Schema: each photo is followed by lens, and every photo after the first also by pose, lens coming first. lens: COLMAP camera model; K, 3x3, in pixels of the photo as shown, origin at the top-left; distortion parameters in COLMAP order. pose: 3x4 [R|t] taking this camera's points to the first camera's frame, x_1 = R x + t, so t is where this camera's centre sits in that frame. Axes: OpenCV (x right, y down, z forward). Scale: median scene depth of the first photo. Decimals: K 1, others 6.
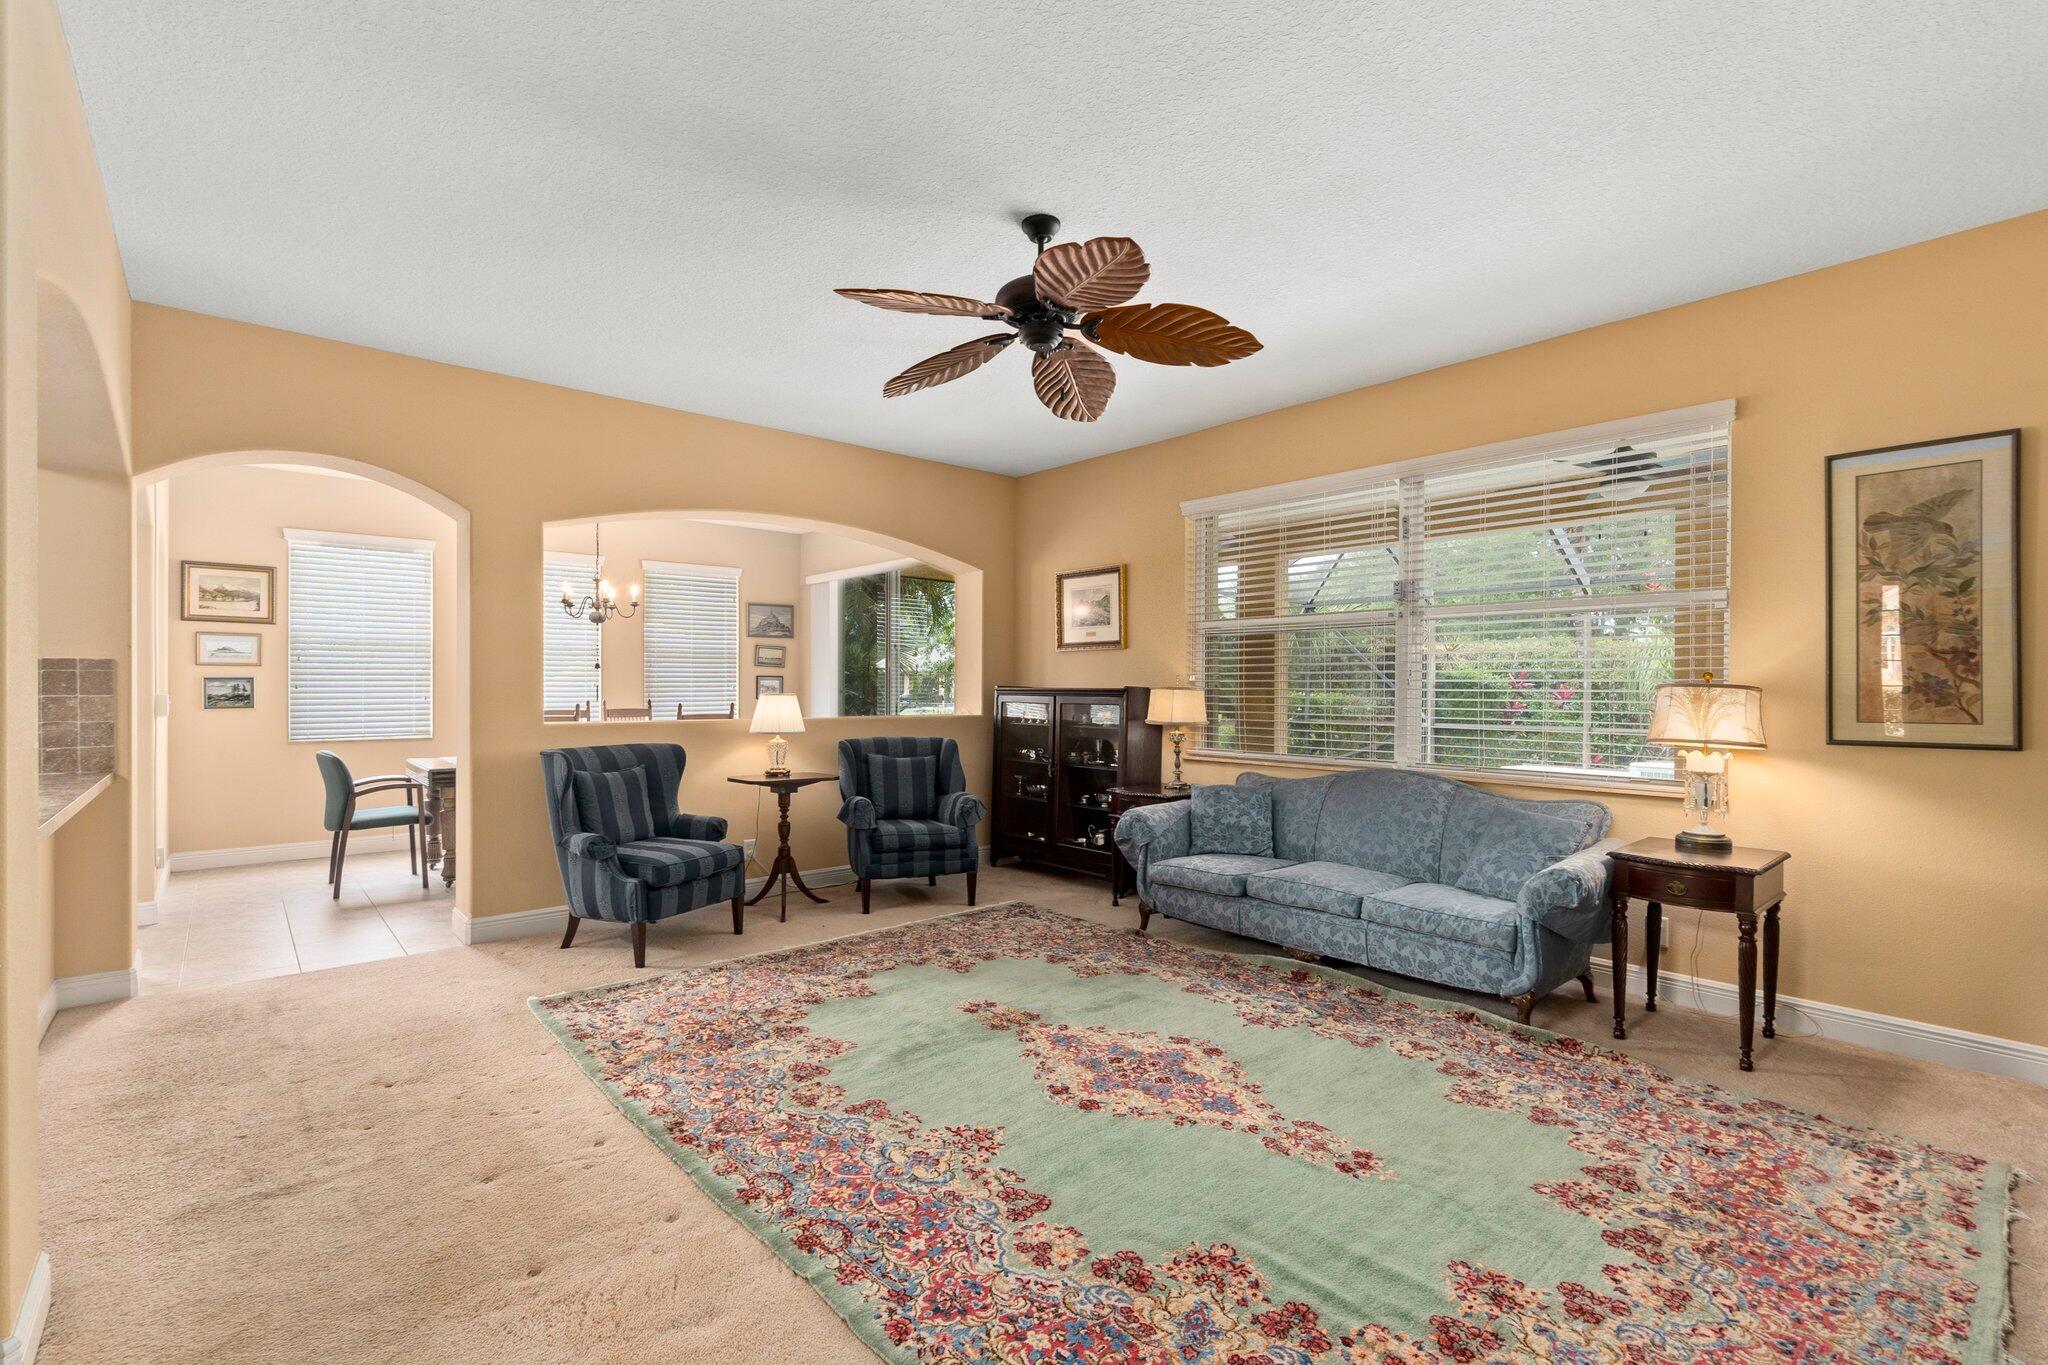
lens RADIAL K [[900.1, 0, 1011.0], [0, 900.1, 685.4], [0, 0, 1]] dist [0.000516, -0.000097]
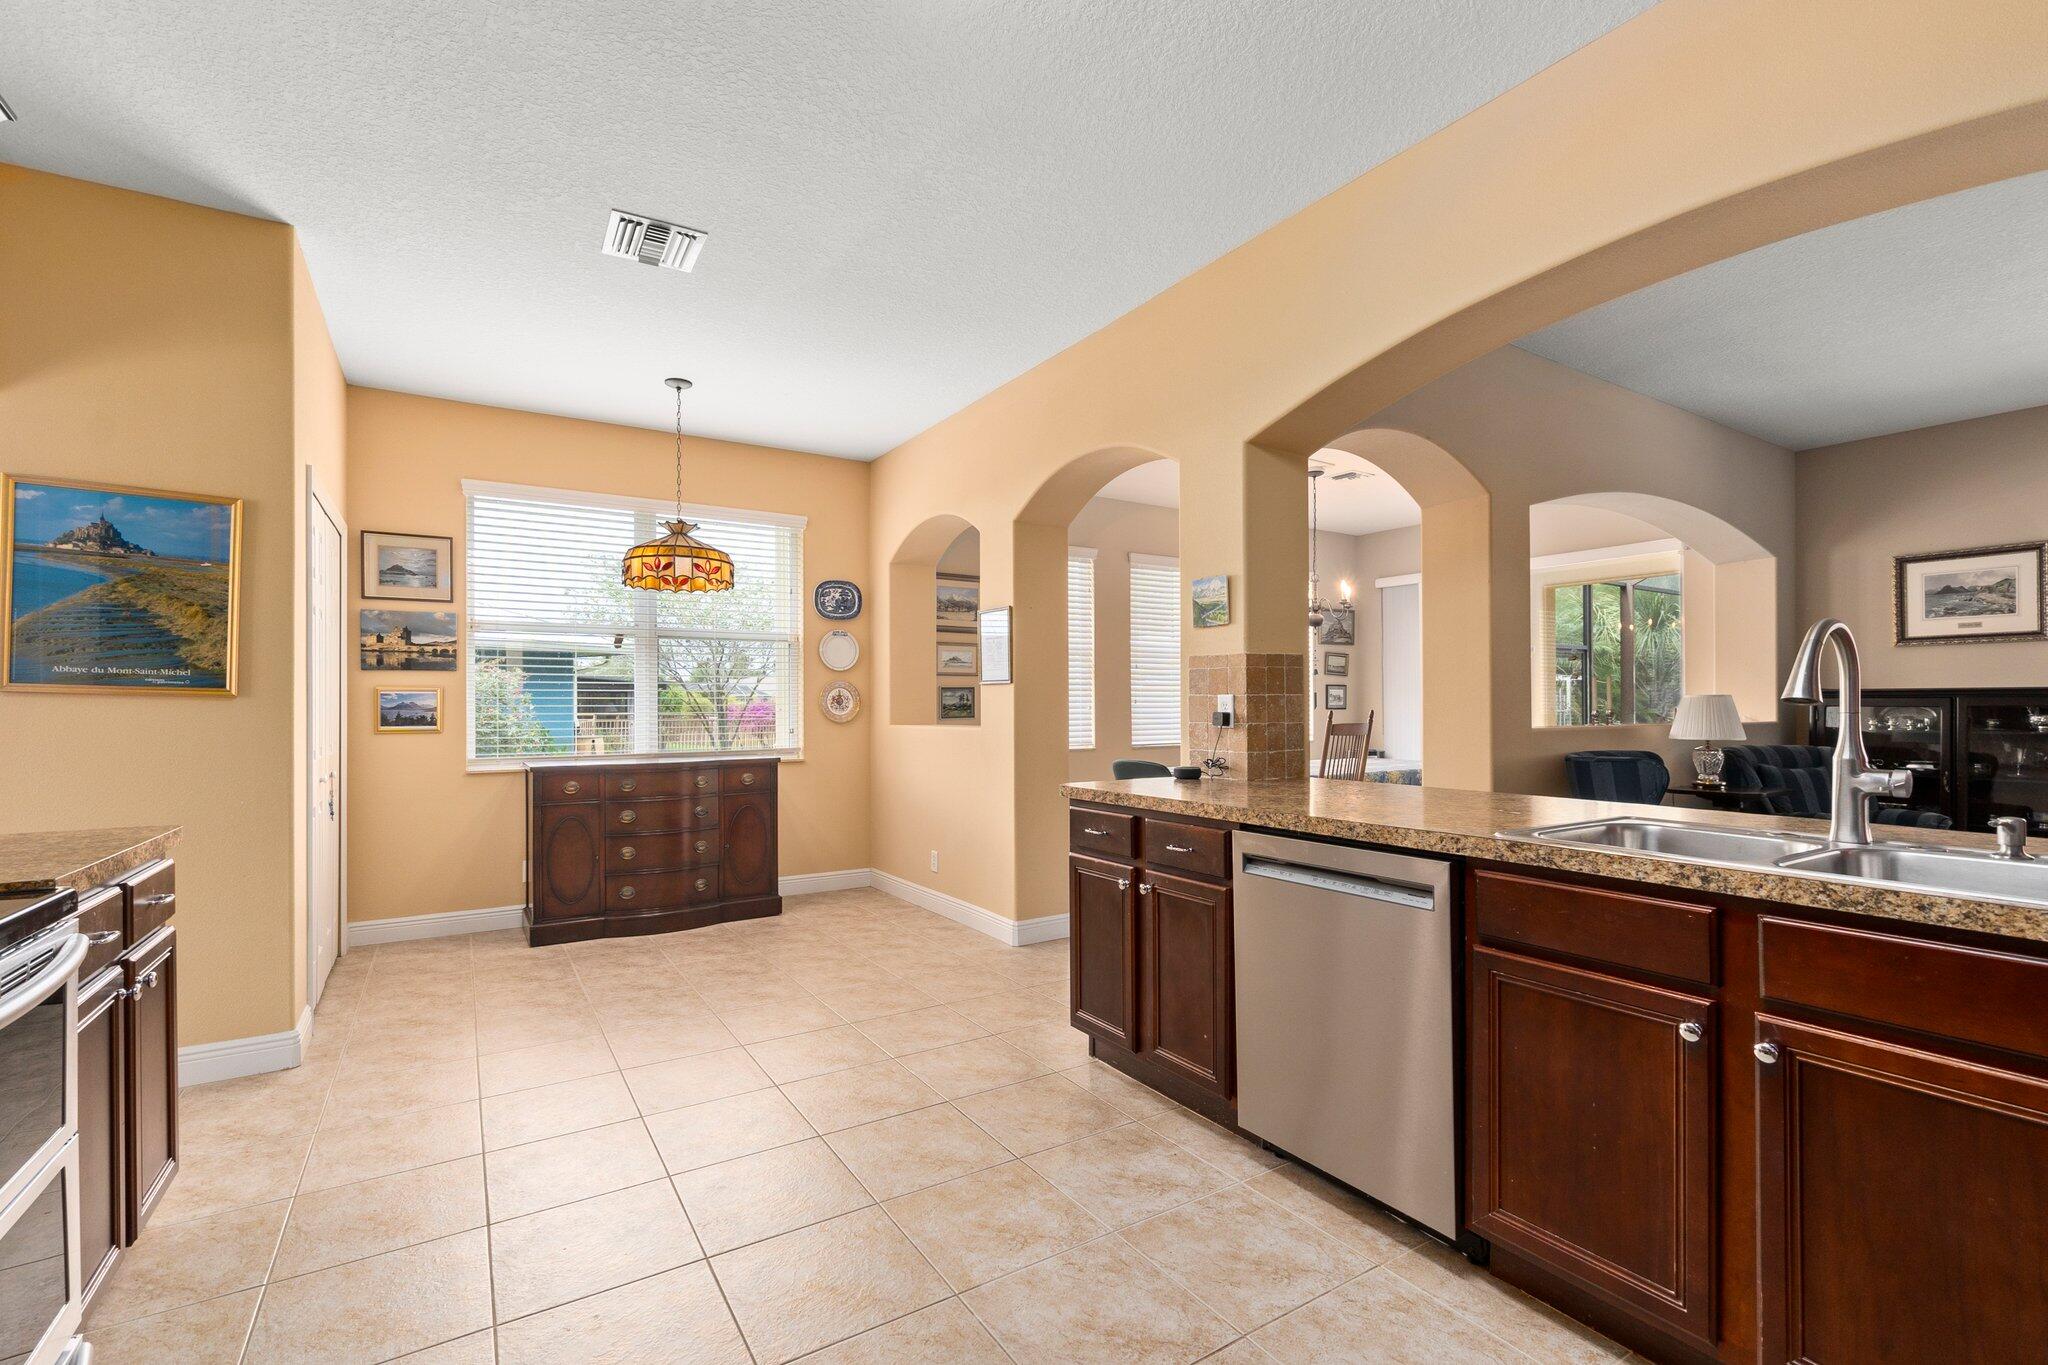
lens RADIAL K [[884.3, 0, 1024.2], [0, 884.3, 707.6], [0, 0, 1]] dist [0.001932, 0.000232]
pose [[0.987924, -0.007086, -0.154776, -1.008644], [0.007725, 0.999964, 0.003528, 0.017052], [0.154745, -0.004681, 0.987943, 0.056324]]
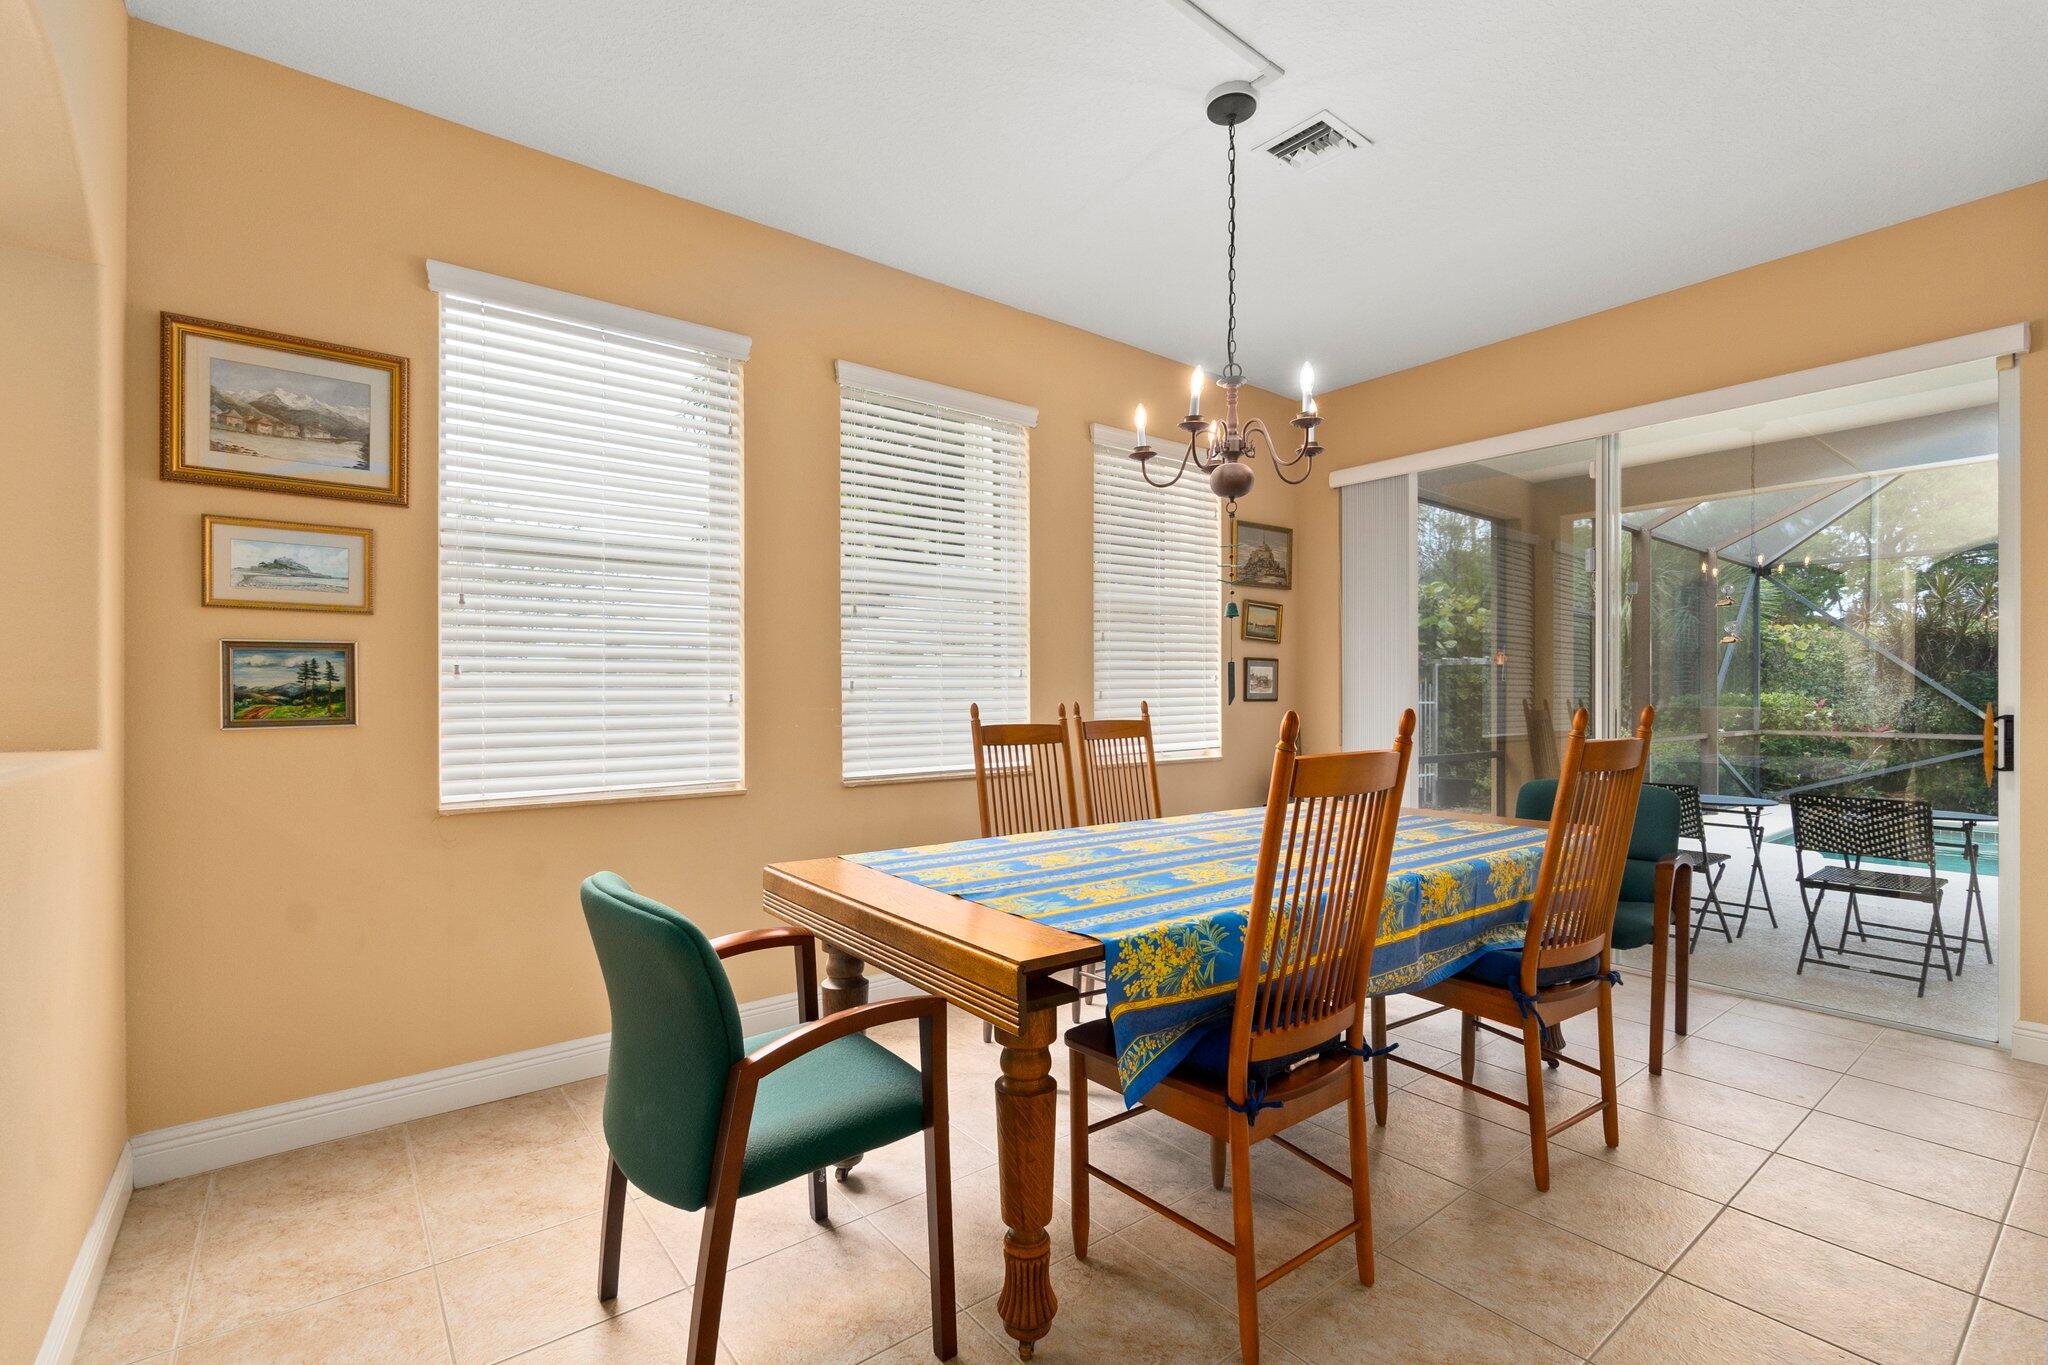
lens RADIAL K [[910.8, 0, 1021.6], [0, 910.8, 692.2], [0, 0, 1]] dist [-0.002097, -0.000479]
pose [[0.998718, -0.003843, -0.050467, -0.862009], [0.003893, 0.999992, 0.000884, 0.019628], [0.050463, -0.001080, 0.998725, 1.006128]]
